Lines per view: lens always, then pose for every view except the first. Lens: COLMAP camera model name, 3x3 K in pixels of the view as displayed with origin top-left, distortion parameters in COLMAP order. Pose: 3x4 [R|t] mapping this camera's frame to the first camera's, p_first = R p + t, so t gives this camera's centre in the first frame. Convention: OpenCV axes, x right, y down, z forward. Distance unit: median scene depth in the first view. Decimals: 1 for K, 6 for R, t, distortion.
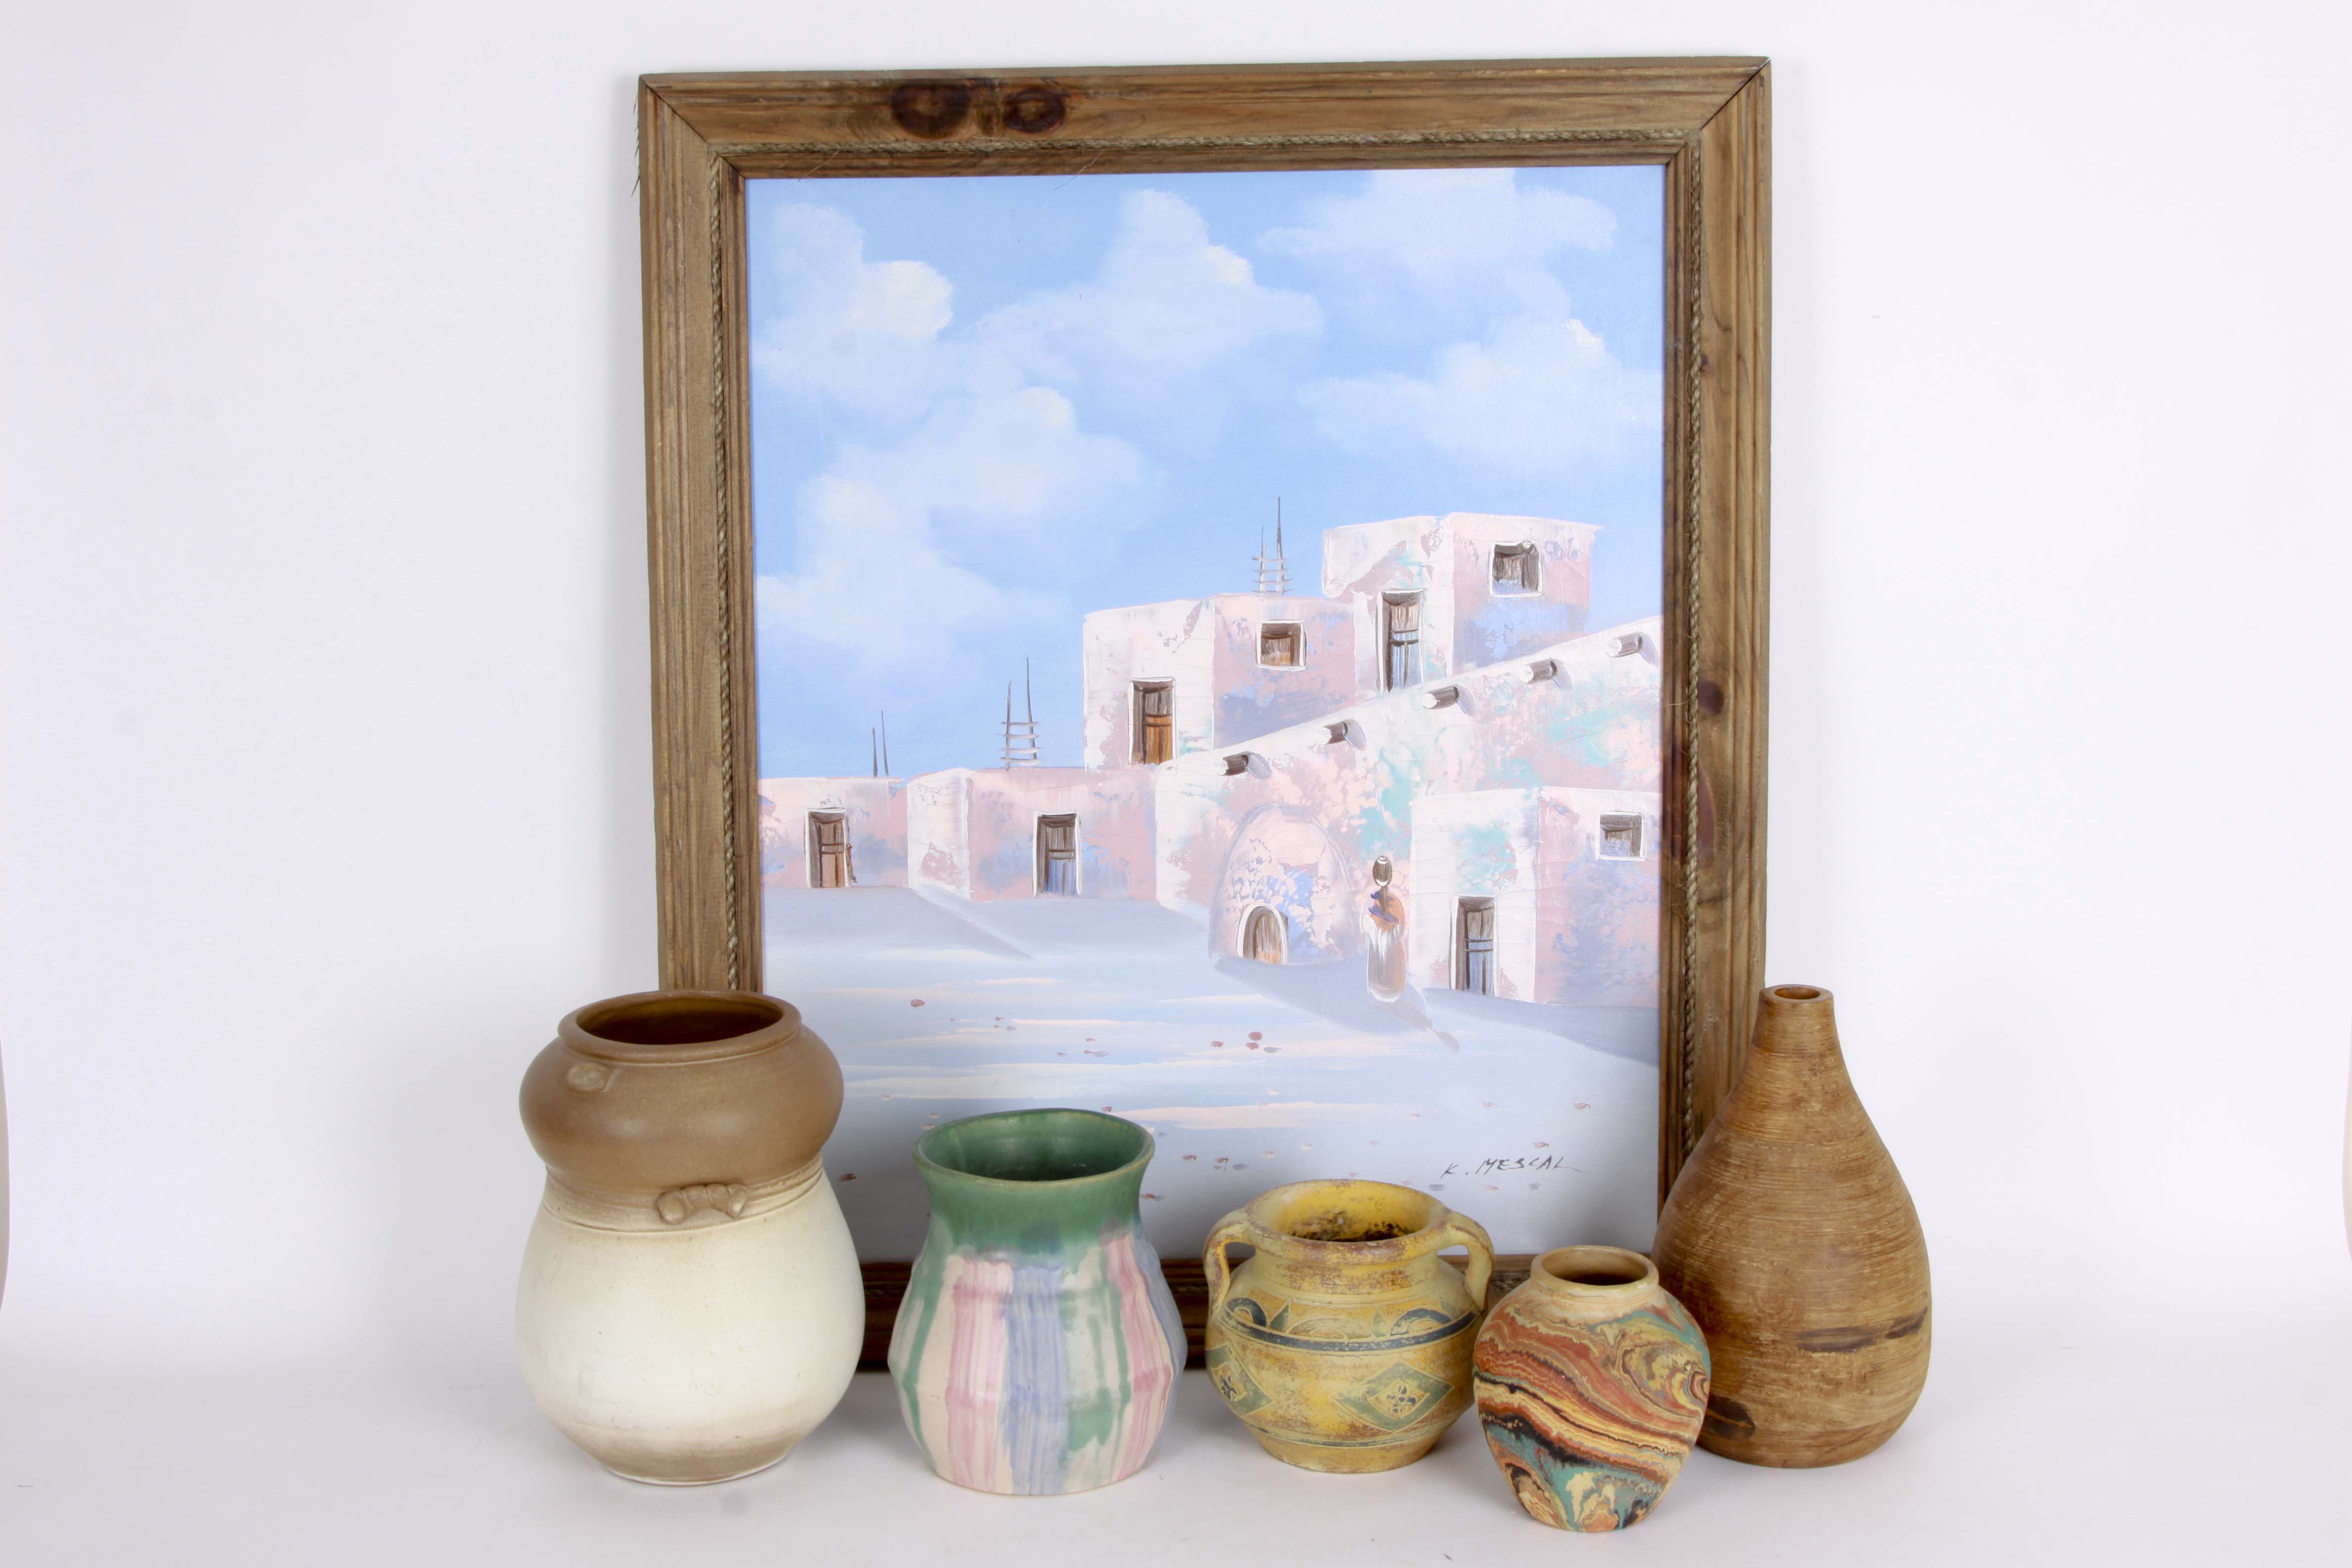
lens RADIAL K [[3137.6, 0, 1179.8], [0, 3137.6, 781.5], [0, 0, 1]] dist [-0.046999, 0.000000]
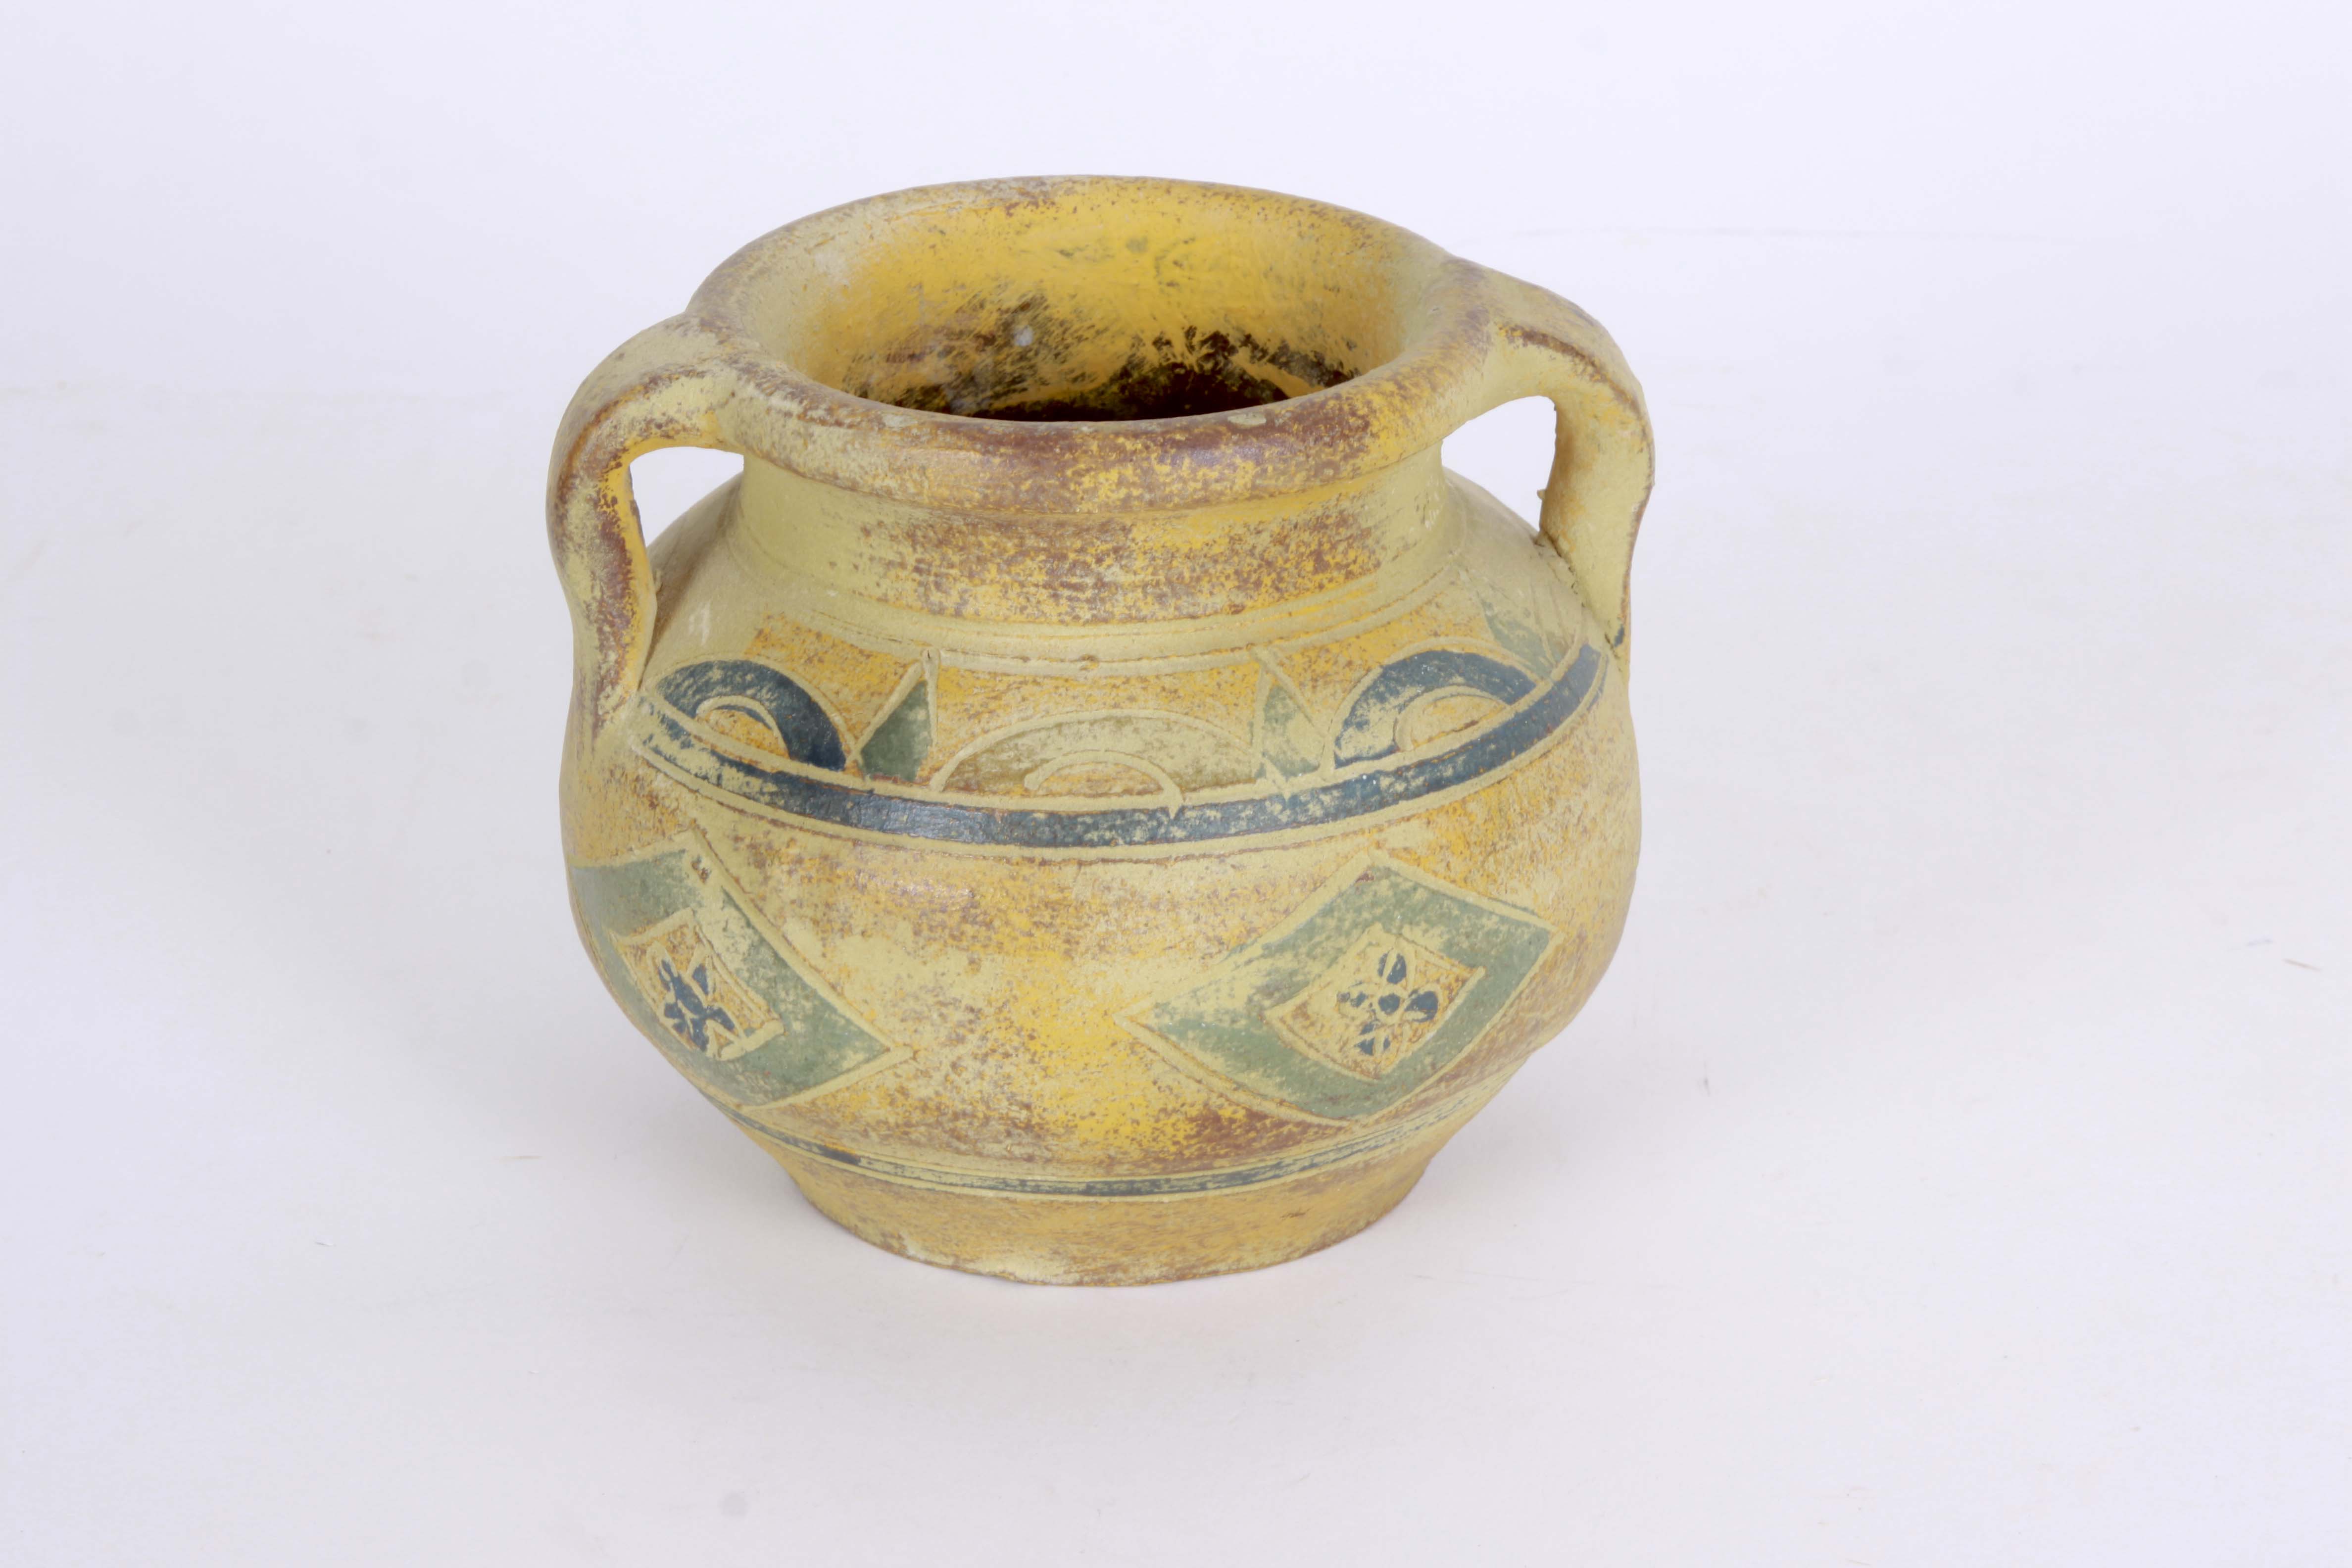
lens RADIAL K [[6989.6, 0, 1177.5], [0, 6989.6, 785.1], [0, 0, 1]] dist [-0.085024, 0.000000]
pose [[0.975978, -0.082388, 0.201693, -0.060274], [0.038446, 0.976342, 0.212785, 0.053915], [-0.214452, -0.199919, 0.956056, 0.440489]]
